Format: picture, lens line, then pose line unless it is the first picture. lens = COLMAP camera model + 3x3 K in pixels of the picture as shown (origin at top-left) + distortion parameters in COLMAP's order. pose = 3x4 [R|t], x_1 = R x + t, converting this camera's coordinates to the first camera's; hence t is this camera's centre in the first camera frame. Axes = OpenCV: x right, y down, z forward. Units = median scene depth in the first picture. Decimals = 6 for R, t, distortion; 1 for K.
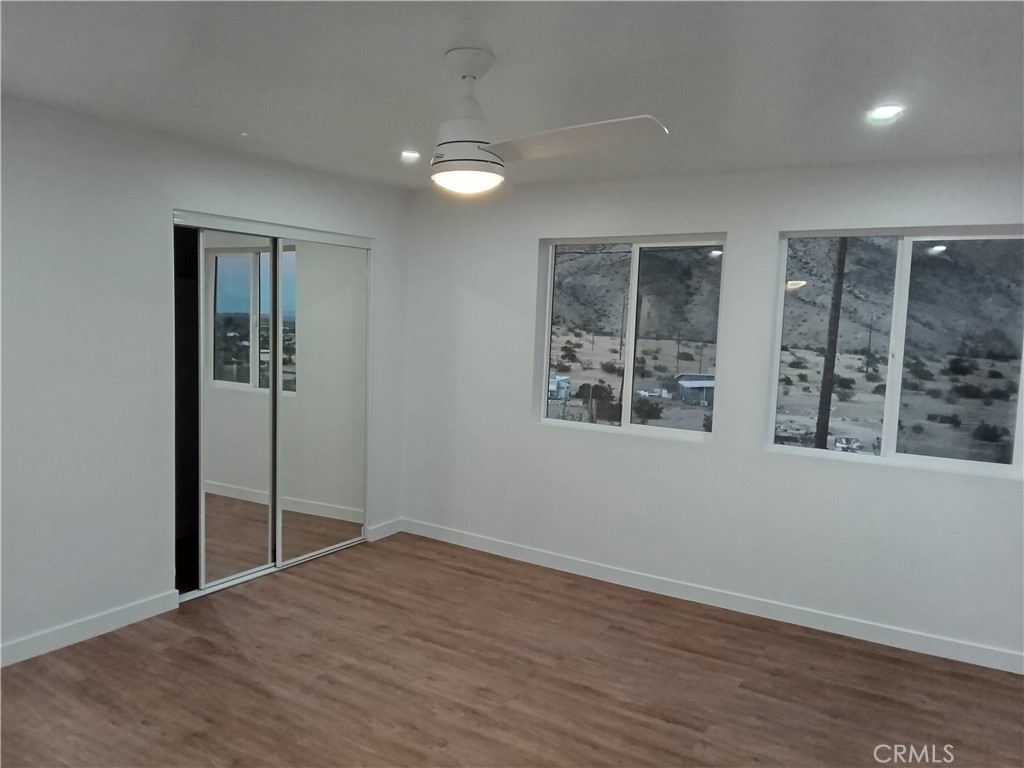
lens RADIAL K [[771.4, 0, 512.0], [0, 771.4, 384.0], [0, 0, 1]] dist [0.046826, -0.089049]
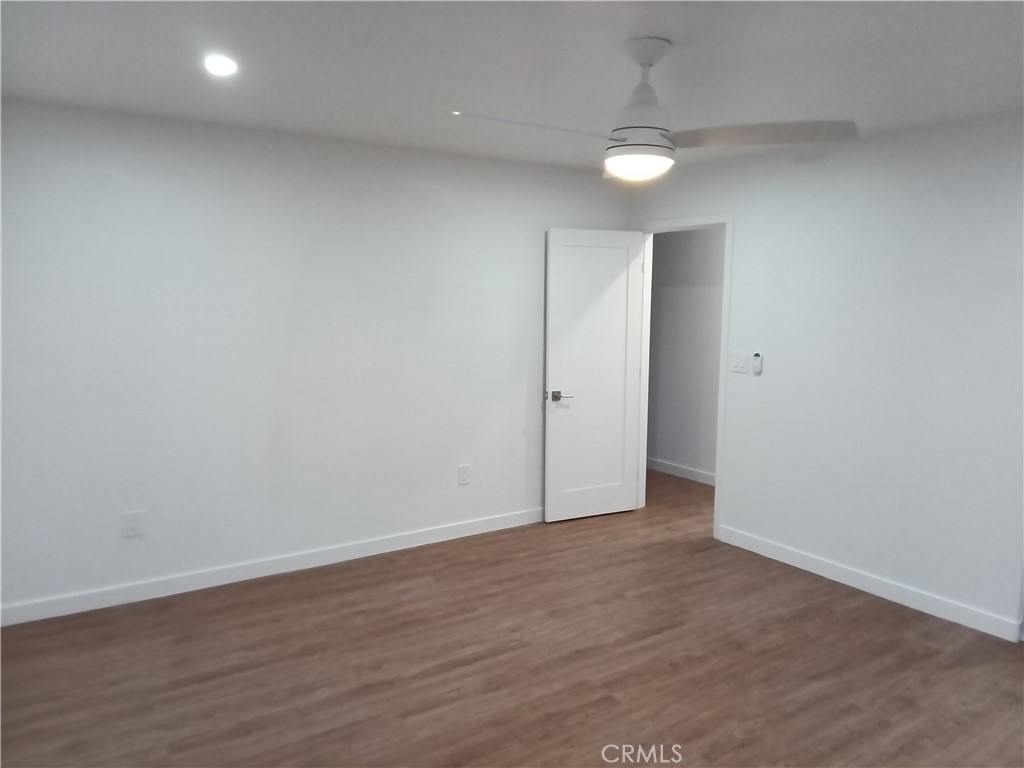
lens RADIAL K [[738.6, 0, 512.1], [0, 738.6, 345.4], [0, 0, 1]] dist [0.045087, -0.065896]
pose [[-0.392675, 0.026387, -0.919299, 0.698009], [-0.110776, 0.990953, 0.075762, -0.066520], [0.912981, 0.131586, -0.386199, 0.897577]]
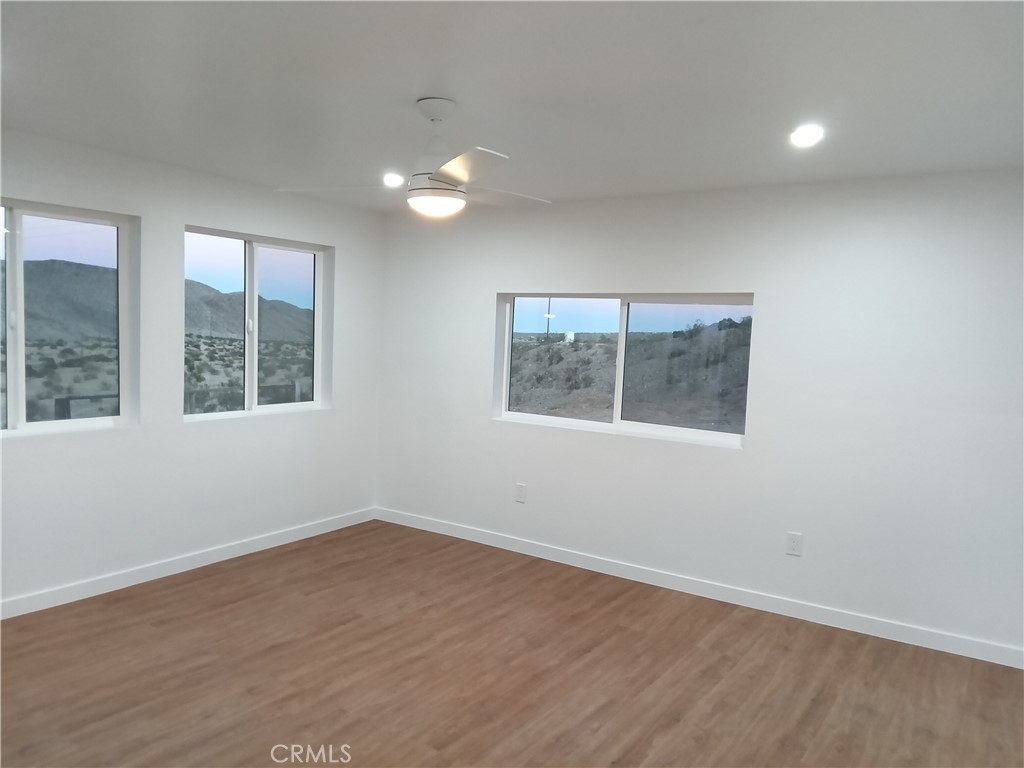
lens RADIAL K [[771.4, 0, 512.0], [0, 771.4, 384.0], [0, 0, 1]] dist [0.046826, -0.089049]
pose [[0.021714, -0.105188, 0.994215, -0.935463], [0.049492, 0.993344, 0.104015, -0.076891], [-0.998538, 0.046947, 0.026775, 0.598729]]
